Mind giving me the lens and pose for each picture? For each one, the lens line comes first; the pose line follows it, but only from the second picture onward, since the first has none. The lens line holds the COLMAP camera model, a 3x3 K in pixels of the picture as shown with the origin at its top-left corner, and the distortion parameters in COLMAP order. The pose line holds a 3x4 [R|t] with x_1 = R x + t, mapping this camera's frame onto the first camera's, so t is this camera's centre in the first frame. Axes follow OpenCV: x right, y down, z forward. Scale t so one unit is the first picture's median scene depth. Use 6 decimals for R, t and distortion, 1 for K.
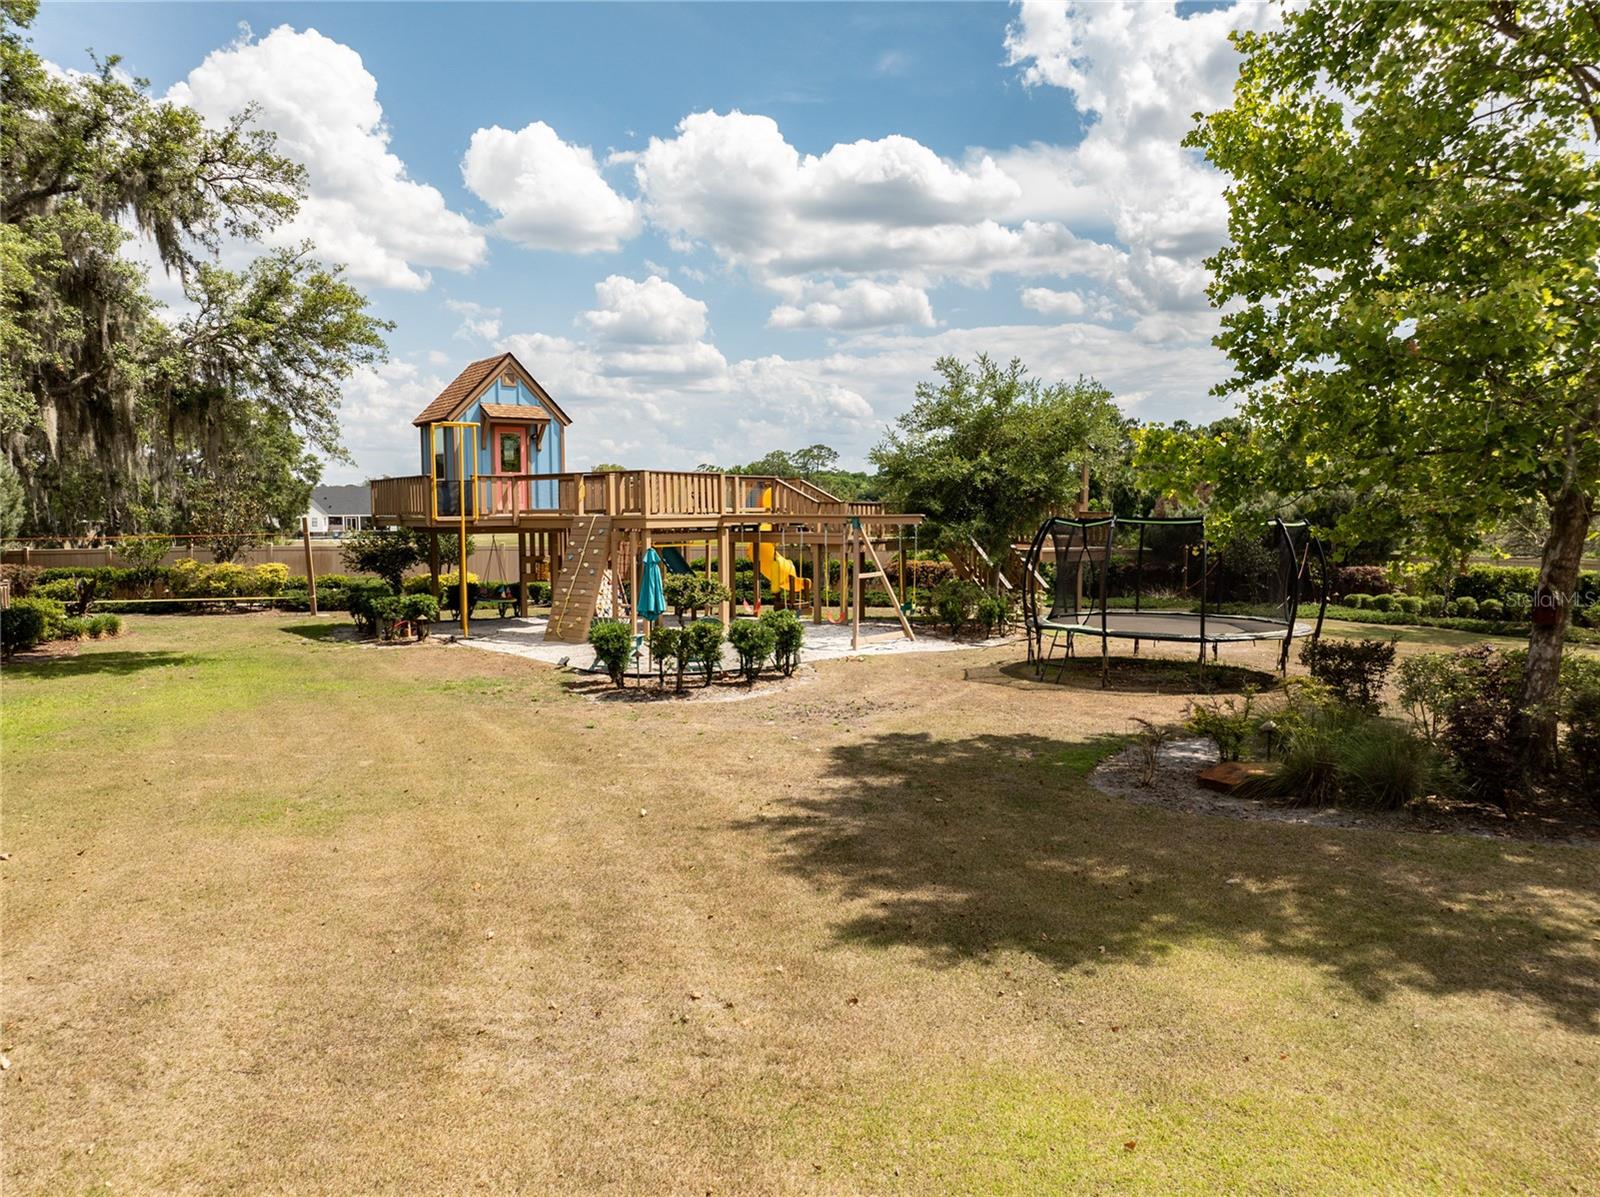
lens RADIAL K [[1127.5, 0, 800.0], [0, 1127.5, 598.5], [0, 0, 1]] dist [-0.041682, 0.006442]
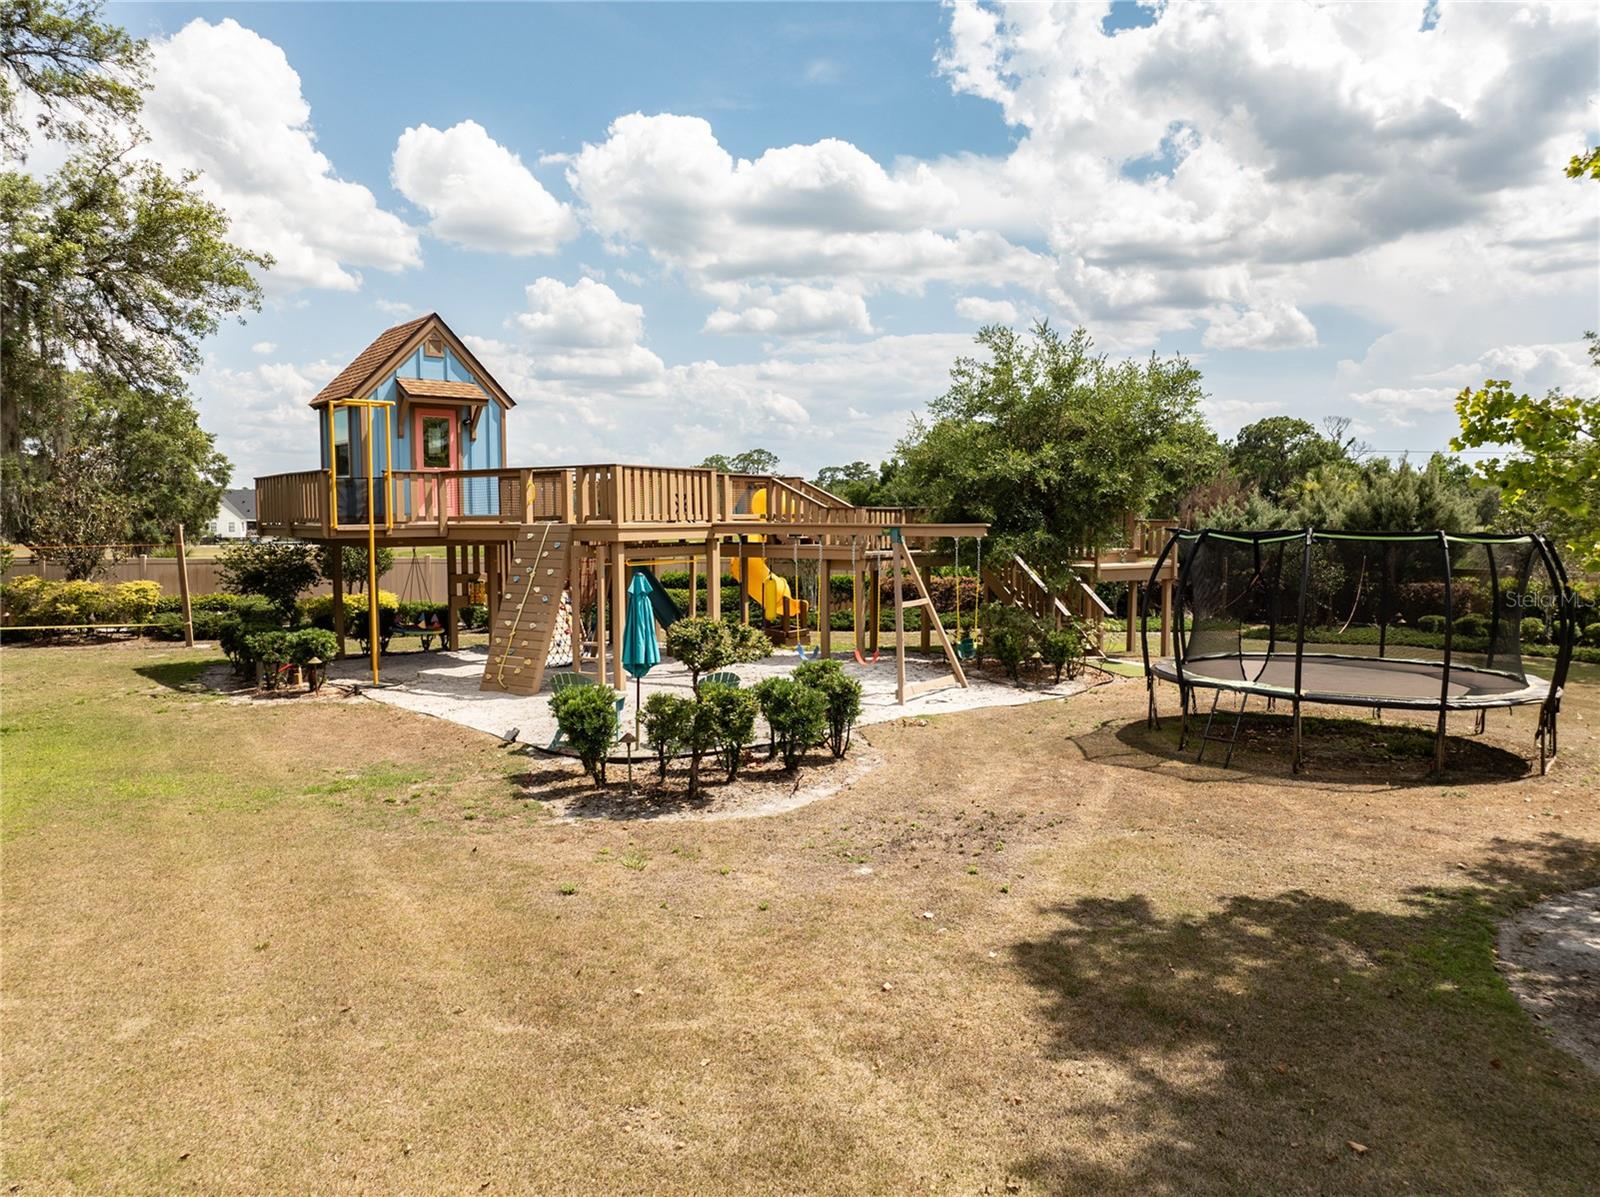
lens RADIAL K [[1127.5, 0, 800.0], [0, 1127.5, 598.5], [0, 0, 1]] dist [-0.041682, 0.006442]
pose [[0.998346, -0.001382, 0.057475, -0.052275], [0.001665, 0.999987, -0.004877, -0.018049], [-0.057467, 0.004965, 0.998335, 0.216199]]
